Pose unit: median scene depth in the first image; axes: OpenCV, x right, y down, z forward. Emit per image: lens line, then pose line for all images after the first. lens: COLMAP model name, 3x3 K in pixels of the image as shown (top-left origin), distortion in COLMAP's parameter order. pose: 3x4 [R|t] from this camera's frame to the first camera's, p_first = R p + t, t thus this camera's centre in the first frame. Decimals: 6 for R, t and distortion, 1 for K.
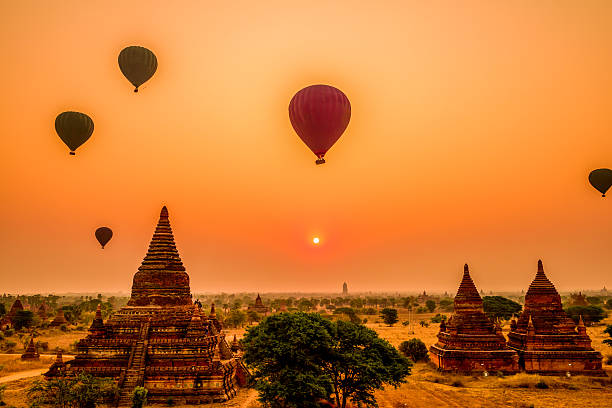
lens RADIAL K [[3304.1, 0, 305.7], [0, 3304.1, 204.2], [0, 0, 1]] dist [-0.442110, 0.000000]
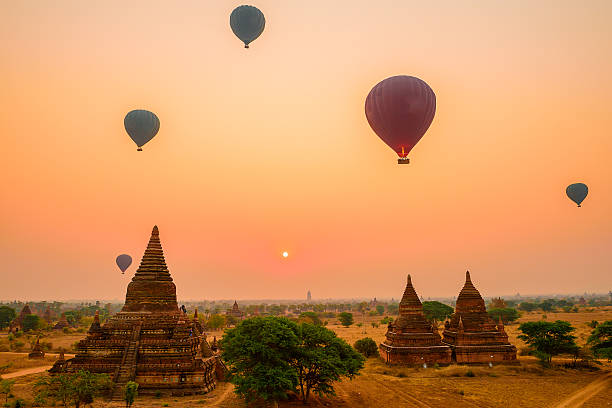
lens RADIAL K [[3304.1, 0, 306.3], [0, 3304.1, 203.8], [0, 0, 1]] dist [-0.442110, 0.000000]
pose [[0.999923, 0.007475, 0.009954, -0.001109], [-0.007405, 0.999948, -0.007029, 0.000772], [-0.010006, 0.006955, 0.999926, -0.176161]]
